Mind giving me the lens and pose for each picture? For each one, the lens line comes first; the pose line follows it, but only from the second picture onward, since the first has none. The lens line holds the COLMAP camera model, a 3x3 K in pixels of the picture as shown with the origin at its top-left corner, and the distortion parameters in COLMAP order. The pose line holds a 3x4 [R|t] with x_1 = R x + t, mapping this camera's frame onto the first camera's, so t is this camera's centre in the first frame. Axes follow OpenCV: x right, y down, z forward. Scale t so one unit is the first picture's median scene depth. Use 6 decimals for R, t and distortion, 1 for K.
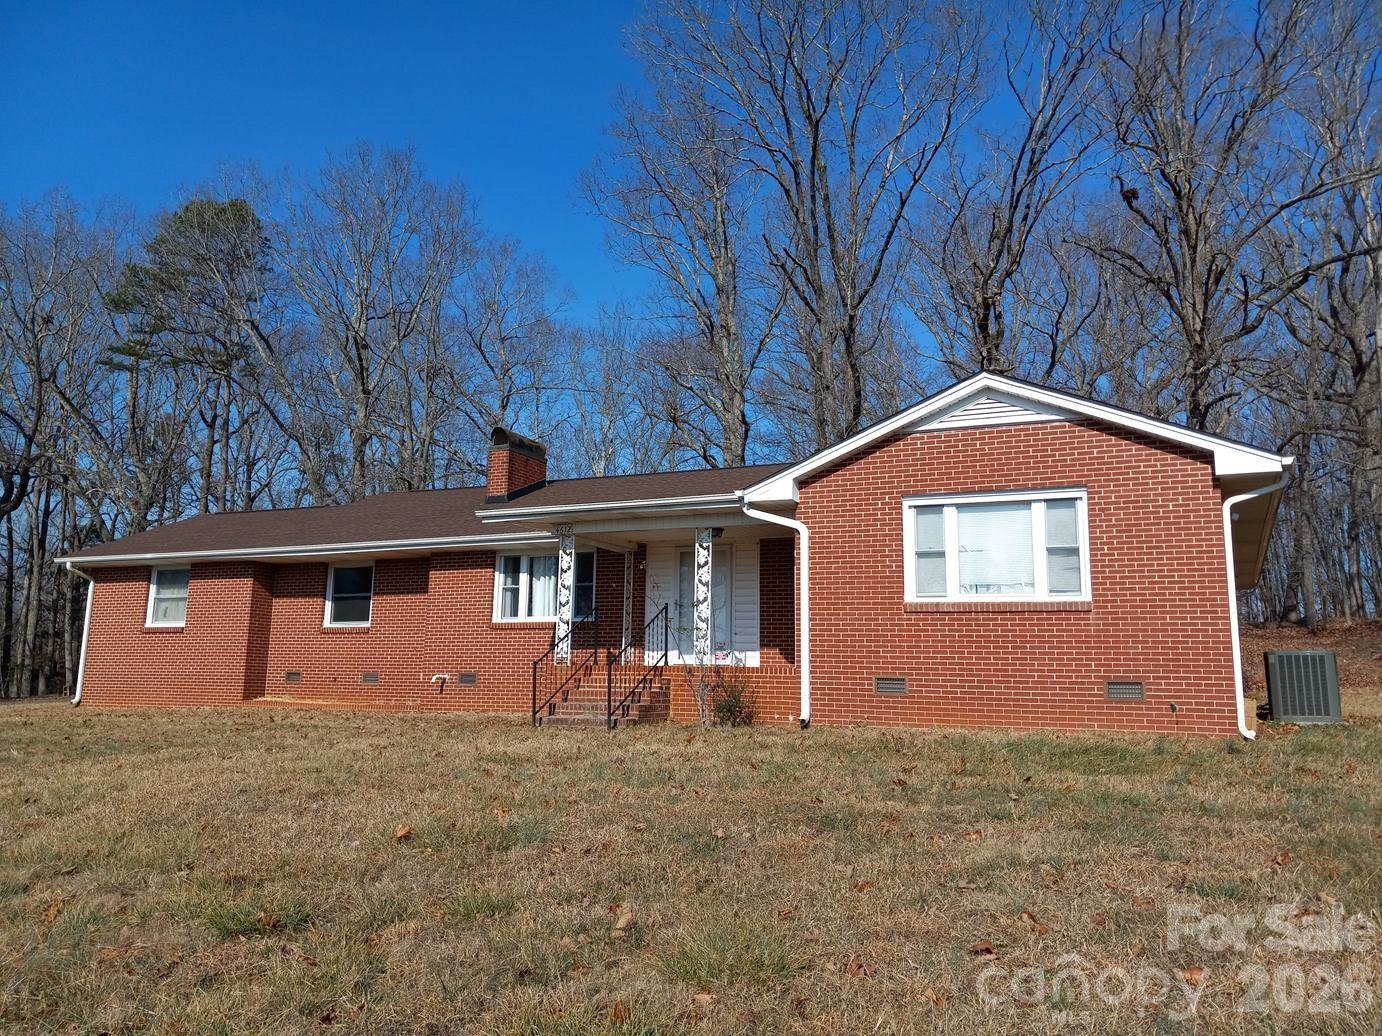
lens RADIAL K [[1083.1, 0, 689.9], [0, 1083.1, 489.1], [0, 0, 1]] dist [0.114226, -0.215685]
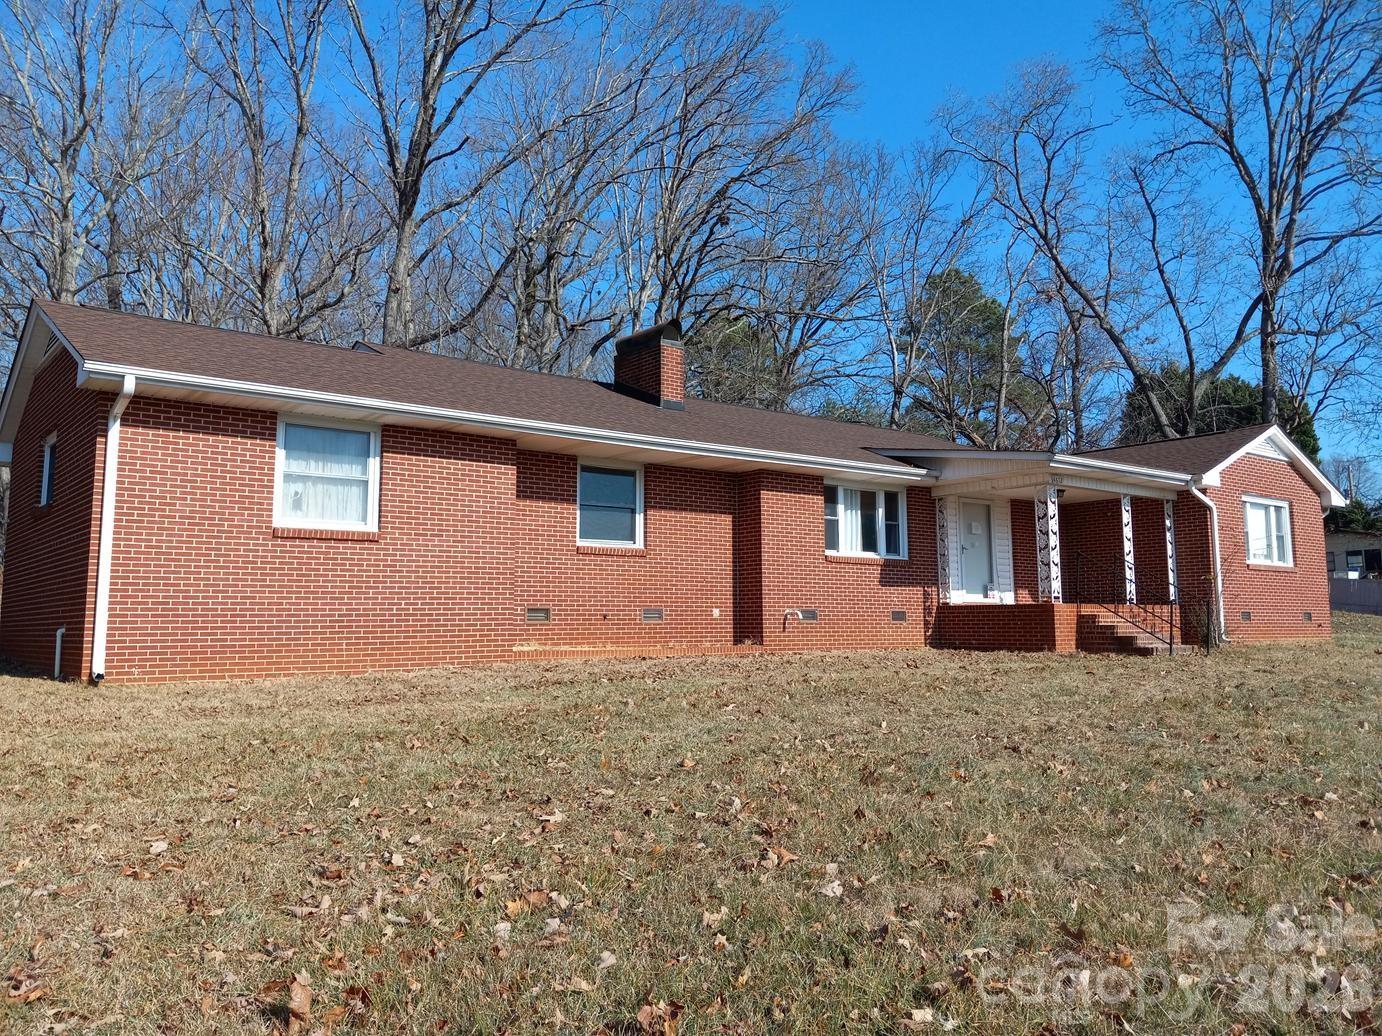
lens RADIAL K [[1083.1, 0, 689.9], [0, 1083.1, 489.1], [0, 0, 1]] dist [0.114226, -0.215685]
pose [[0.444868, 0.090757, 0.890986, -1.494500], [-0.151142, 0.988191, -0.025194, 0.154106], [-0.882751, -0.123457, 0.453331, 0.986232]]
